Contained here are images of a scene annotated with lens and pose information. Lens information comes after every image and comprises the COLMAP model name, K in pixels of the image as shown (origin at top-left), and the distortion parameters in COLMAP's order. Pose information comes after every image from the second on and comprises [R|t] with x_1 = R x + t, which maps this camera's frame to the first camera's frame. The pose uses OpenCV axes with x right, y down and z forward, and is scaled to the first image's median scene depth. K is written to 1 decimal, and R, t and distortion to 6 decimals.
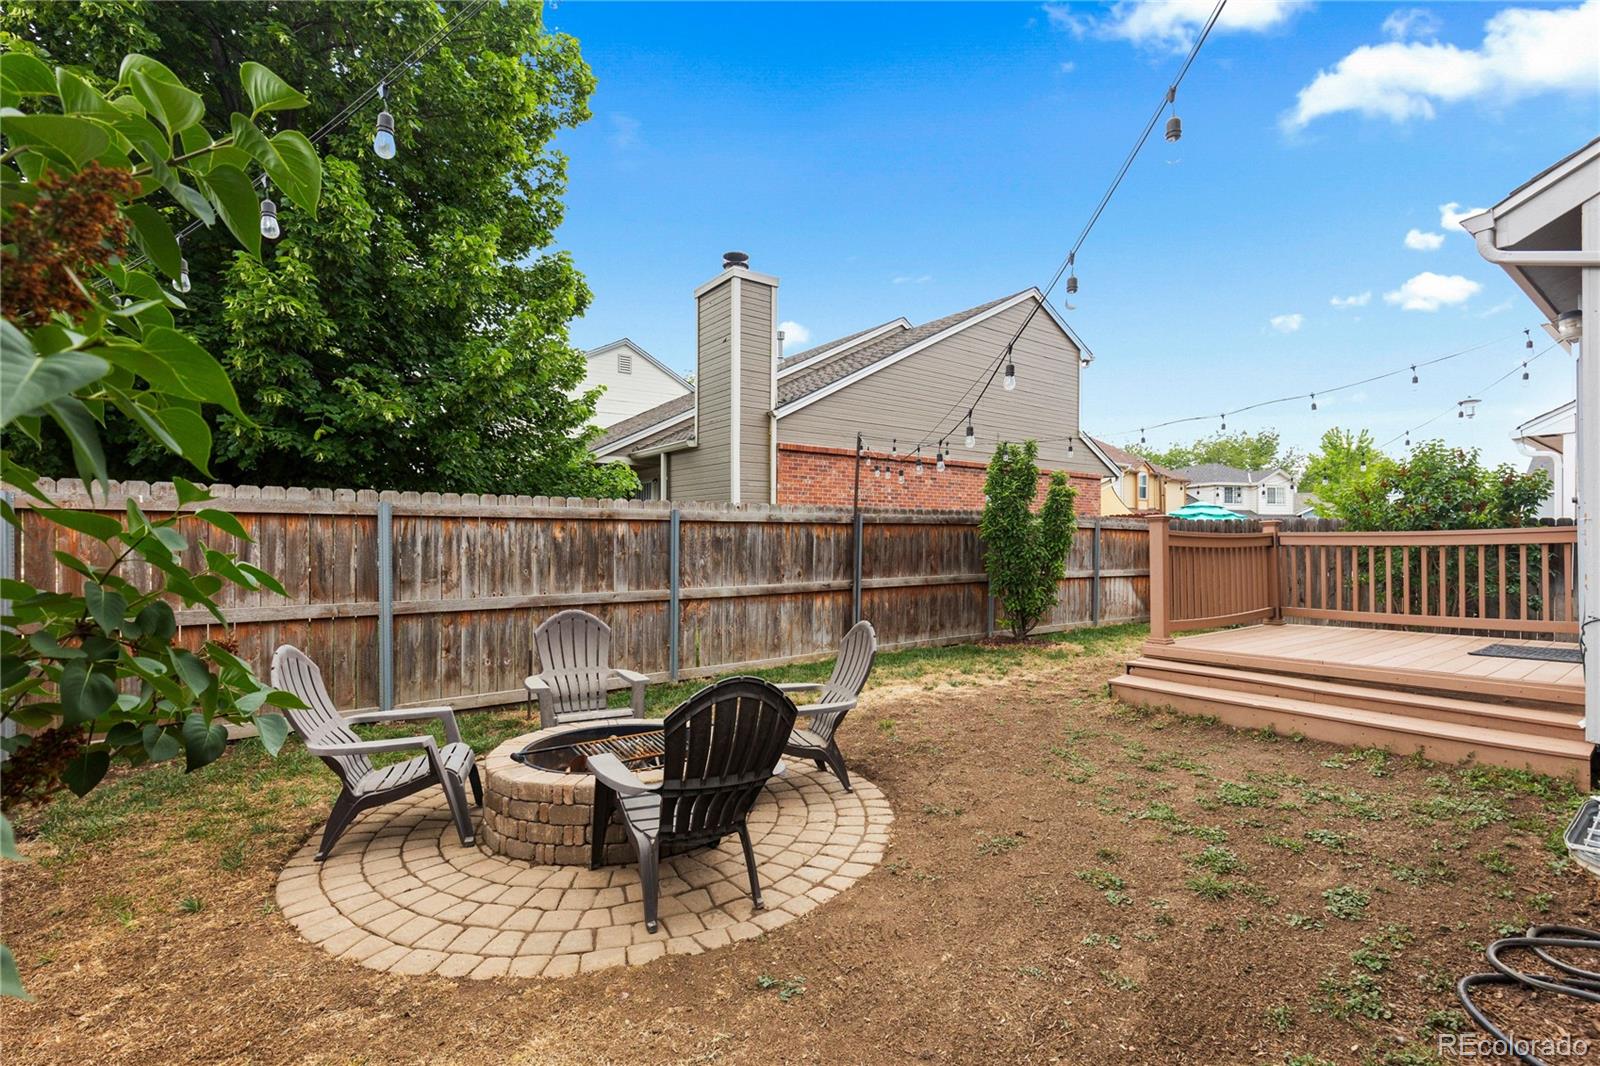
lens RADIAL K [[722.5, 0, 800.4], [0, 722.5, 534.0], [0, 0, 1]] dist [0.007114, -0.002146]
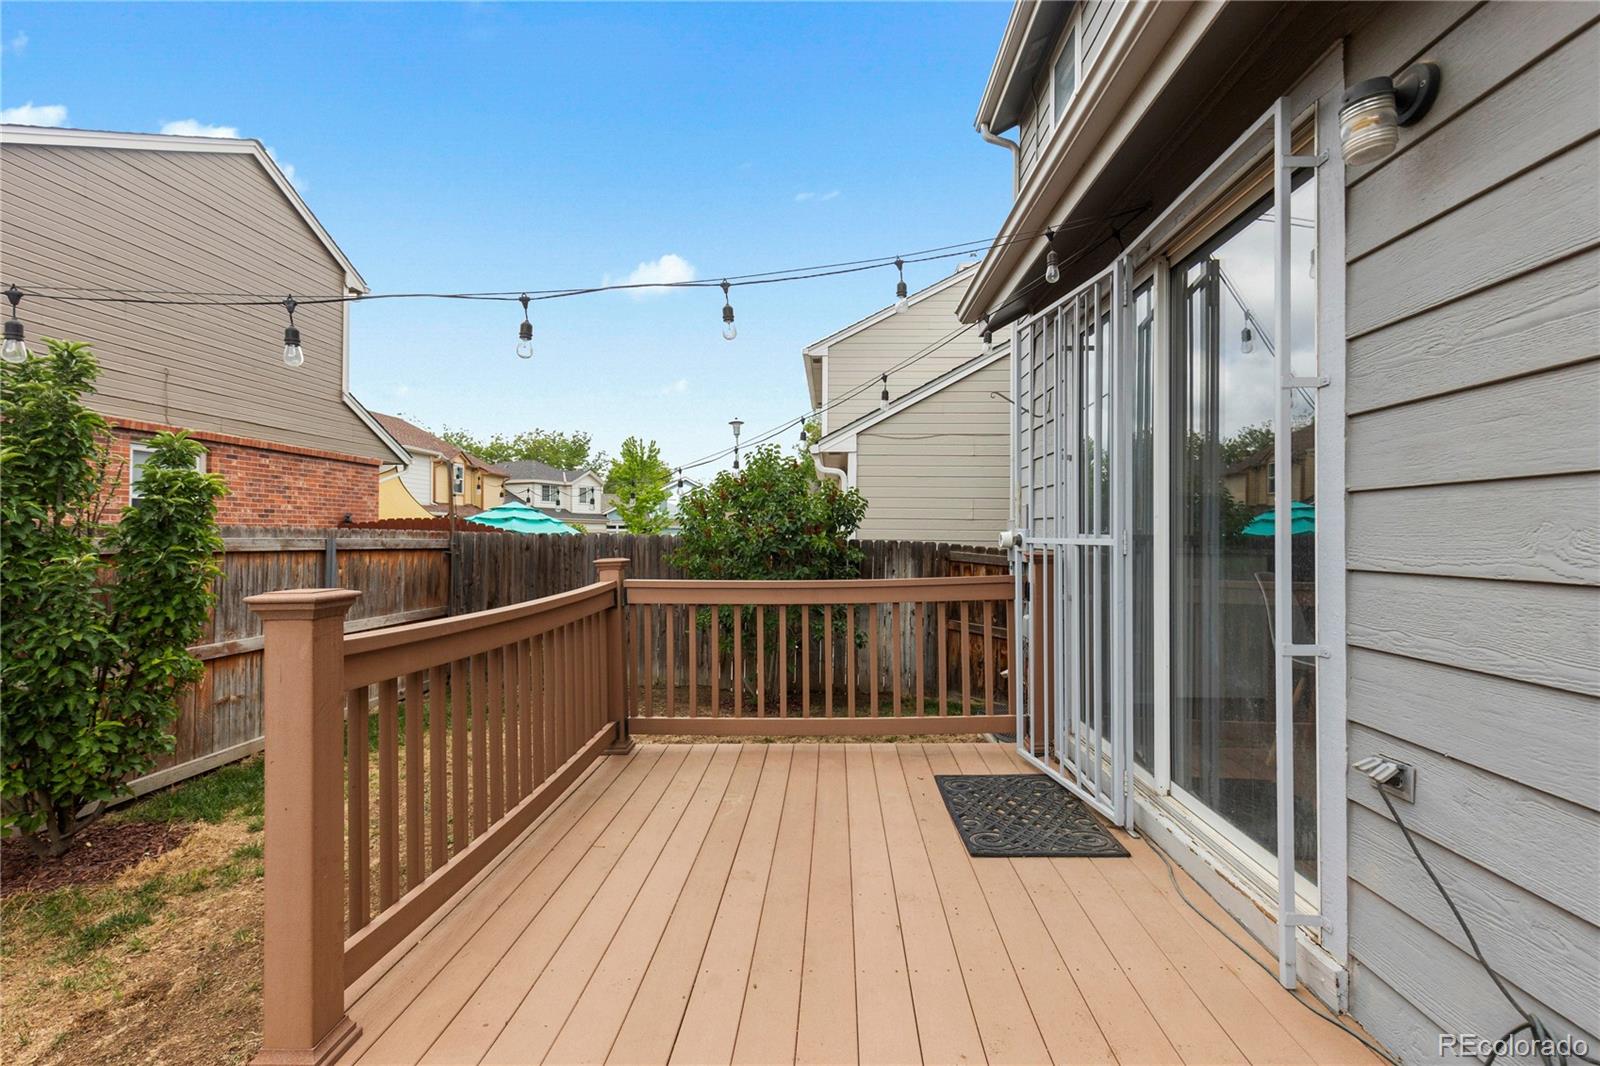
lens RADIAL K [[722.5, 0, 800.0], [0, 722.5, 534.0], [0, 0, 1]] dist [0.007114, -0.002146]
pose [[0.643773, 0.000724, 0.765217, 0.348848], [-0.008538, 0.999944, 0.006238, -0.044149], [-0.765169, -0.010550, 0.643743, 0.582872]]
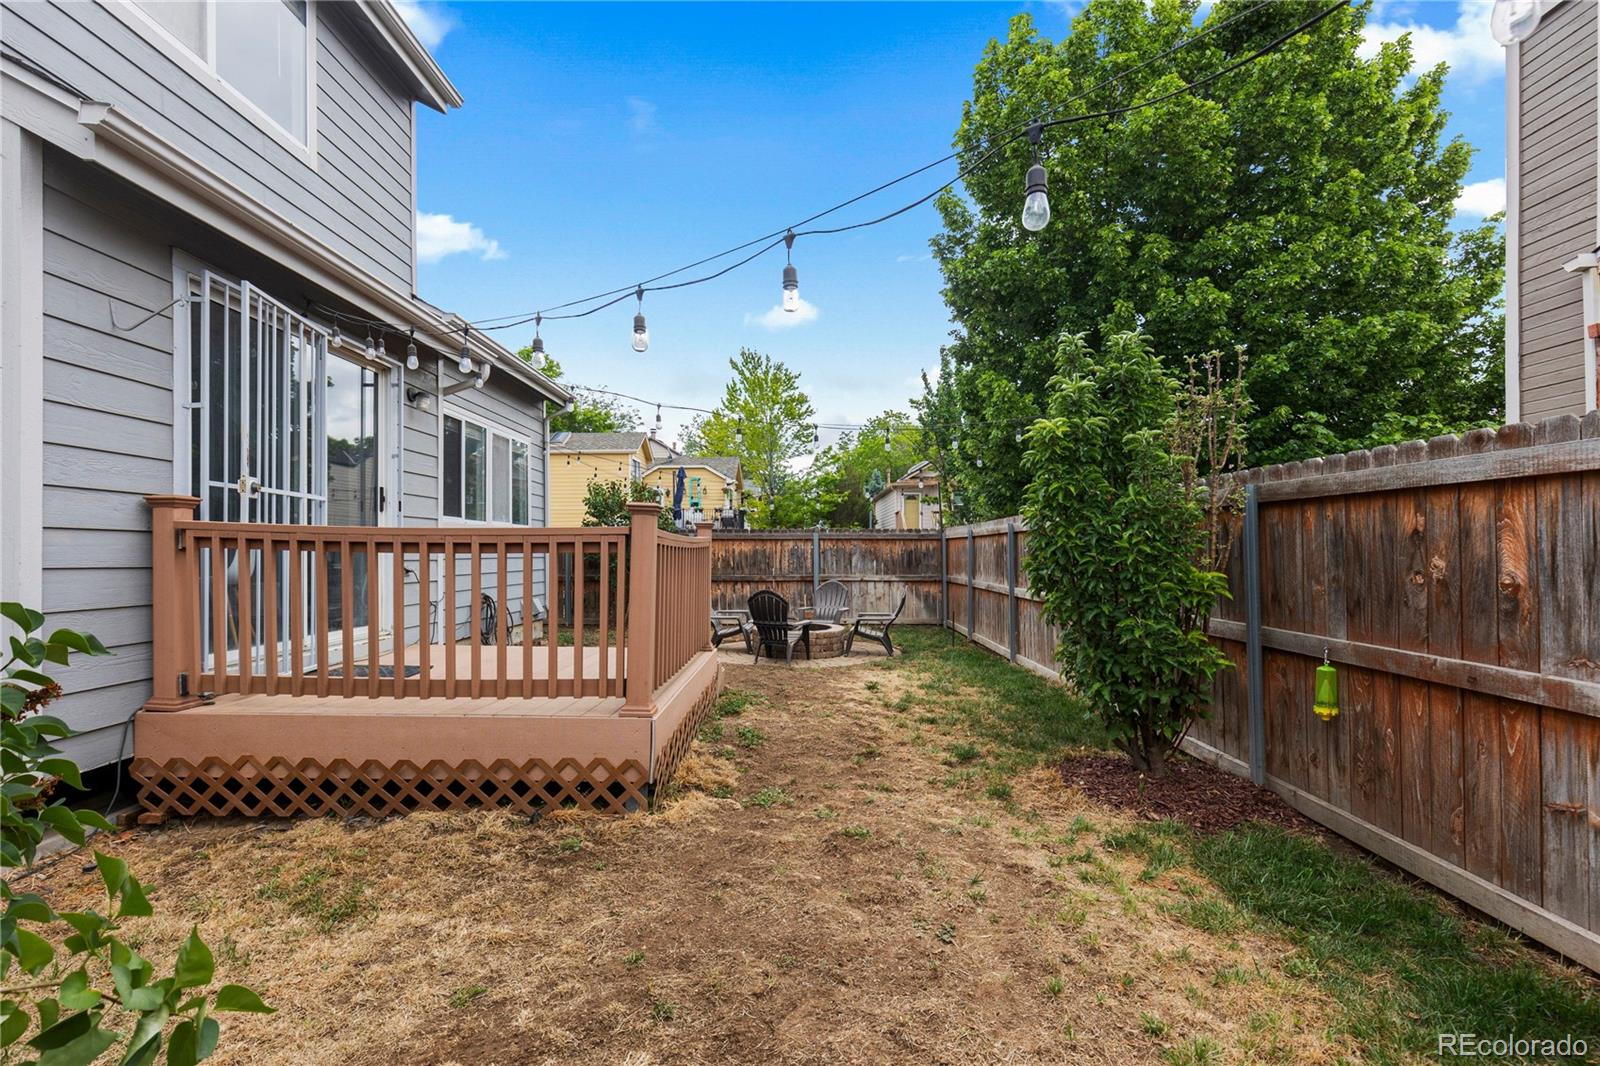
lens RADIAL K [[722.5, 0, 796.3], [0, 722.5, 553.1], [0, 0, 1]] dist [0.007114, -0.002146]
pose [[-0.610976, 0.002504, -0.791645, 1.029416], [0.008688, 0.999956, -0.003542, 0.018472], [0.791602, -0.009042, -0.610971, 1.455778]]
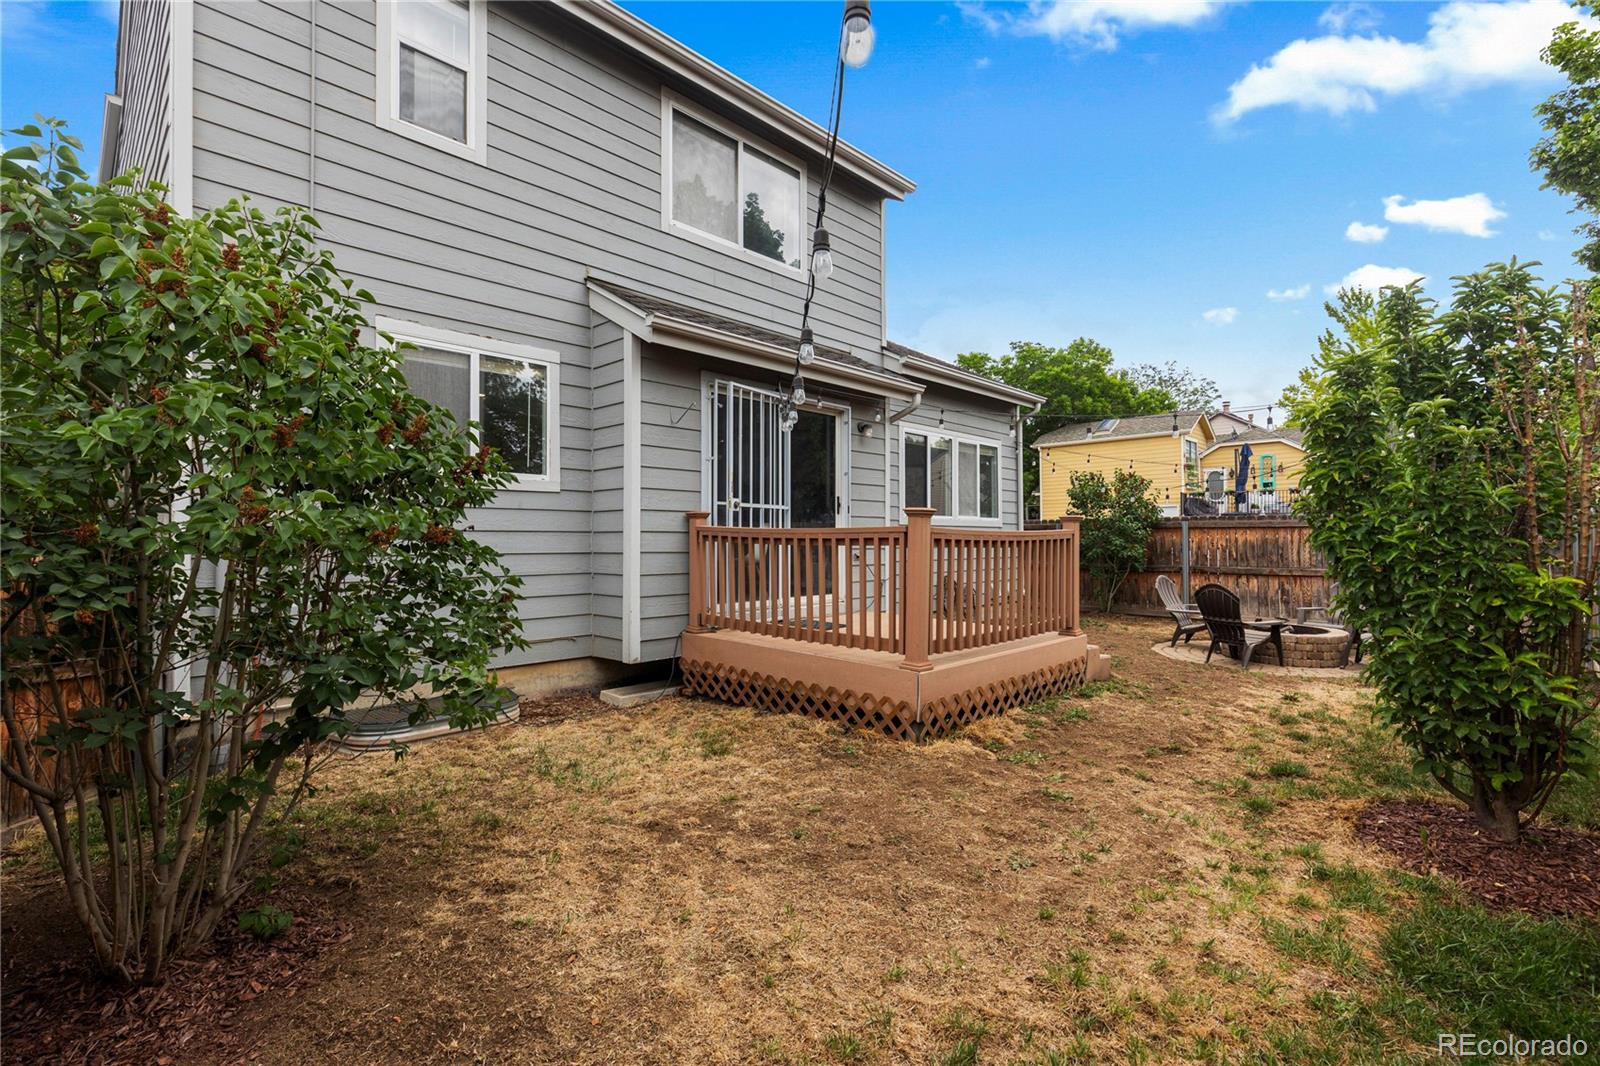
lens RADIAL K [[722.5, 0, 799.9], [0, 722.5, 535.7], [0, 0, 1]] dist [0.007114, -0.002146]
pose [[-0.990154, 0.001158, -0.139976, 0.886498], [0.003231, 0.999888, -0.014581, 0.015578], [0.139944, -0.014890, -0.990048, 1.714979]]
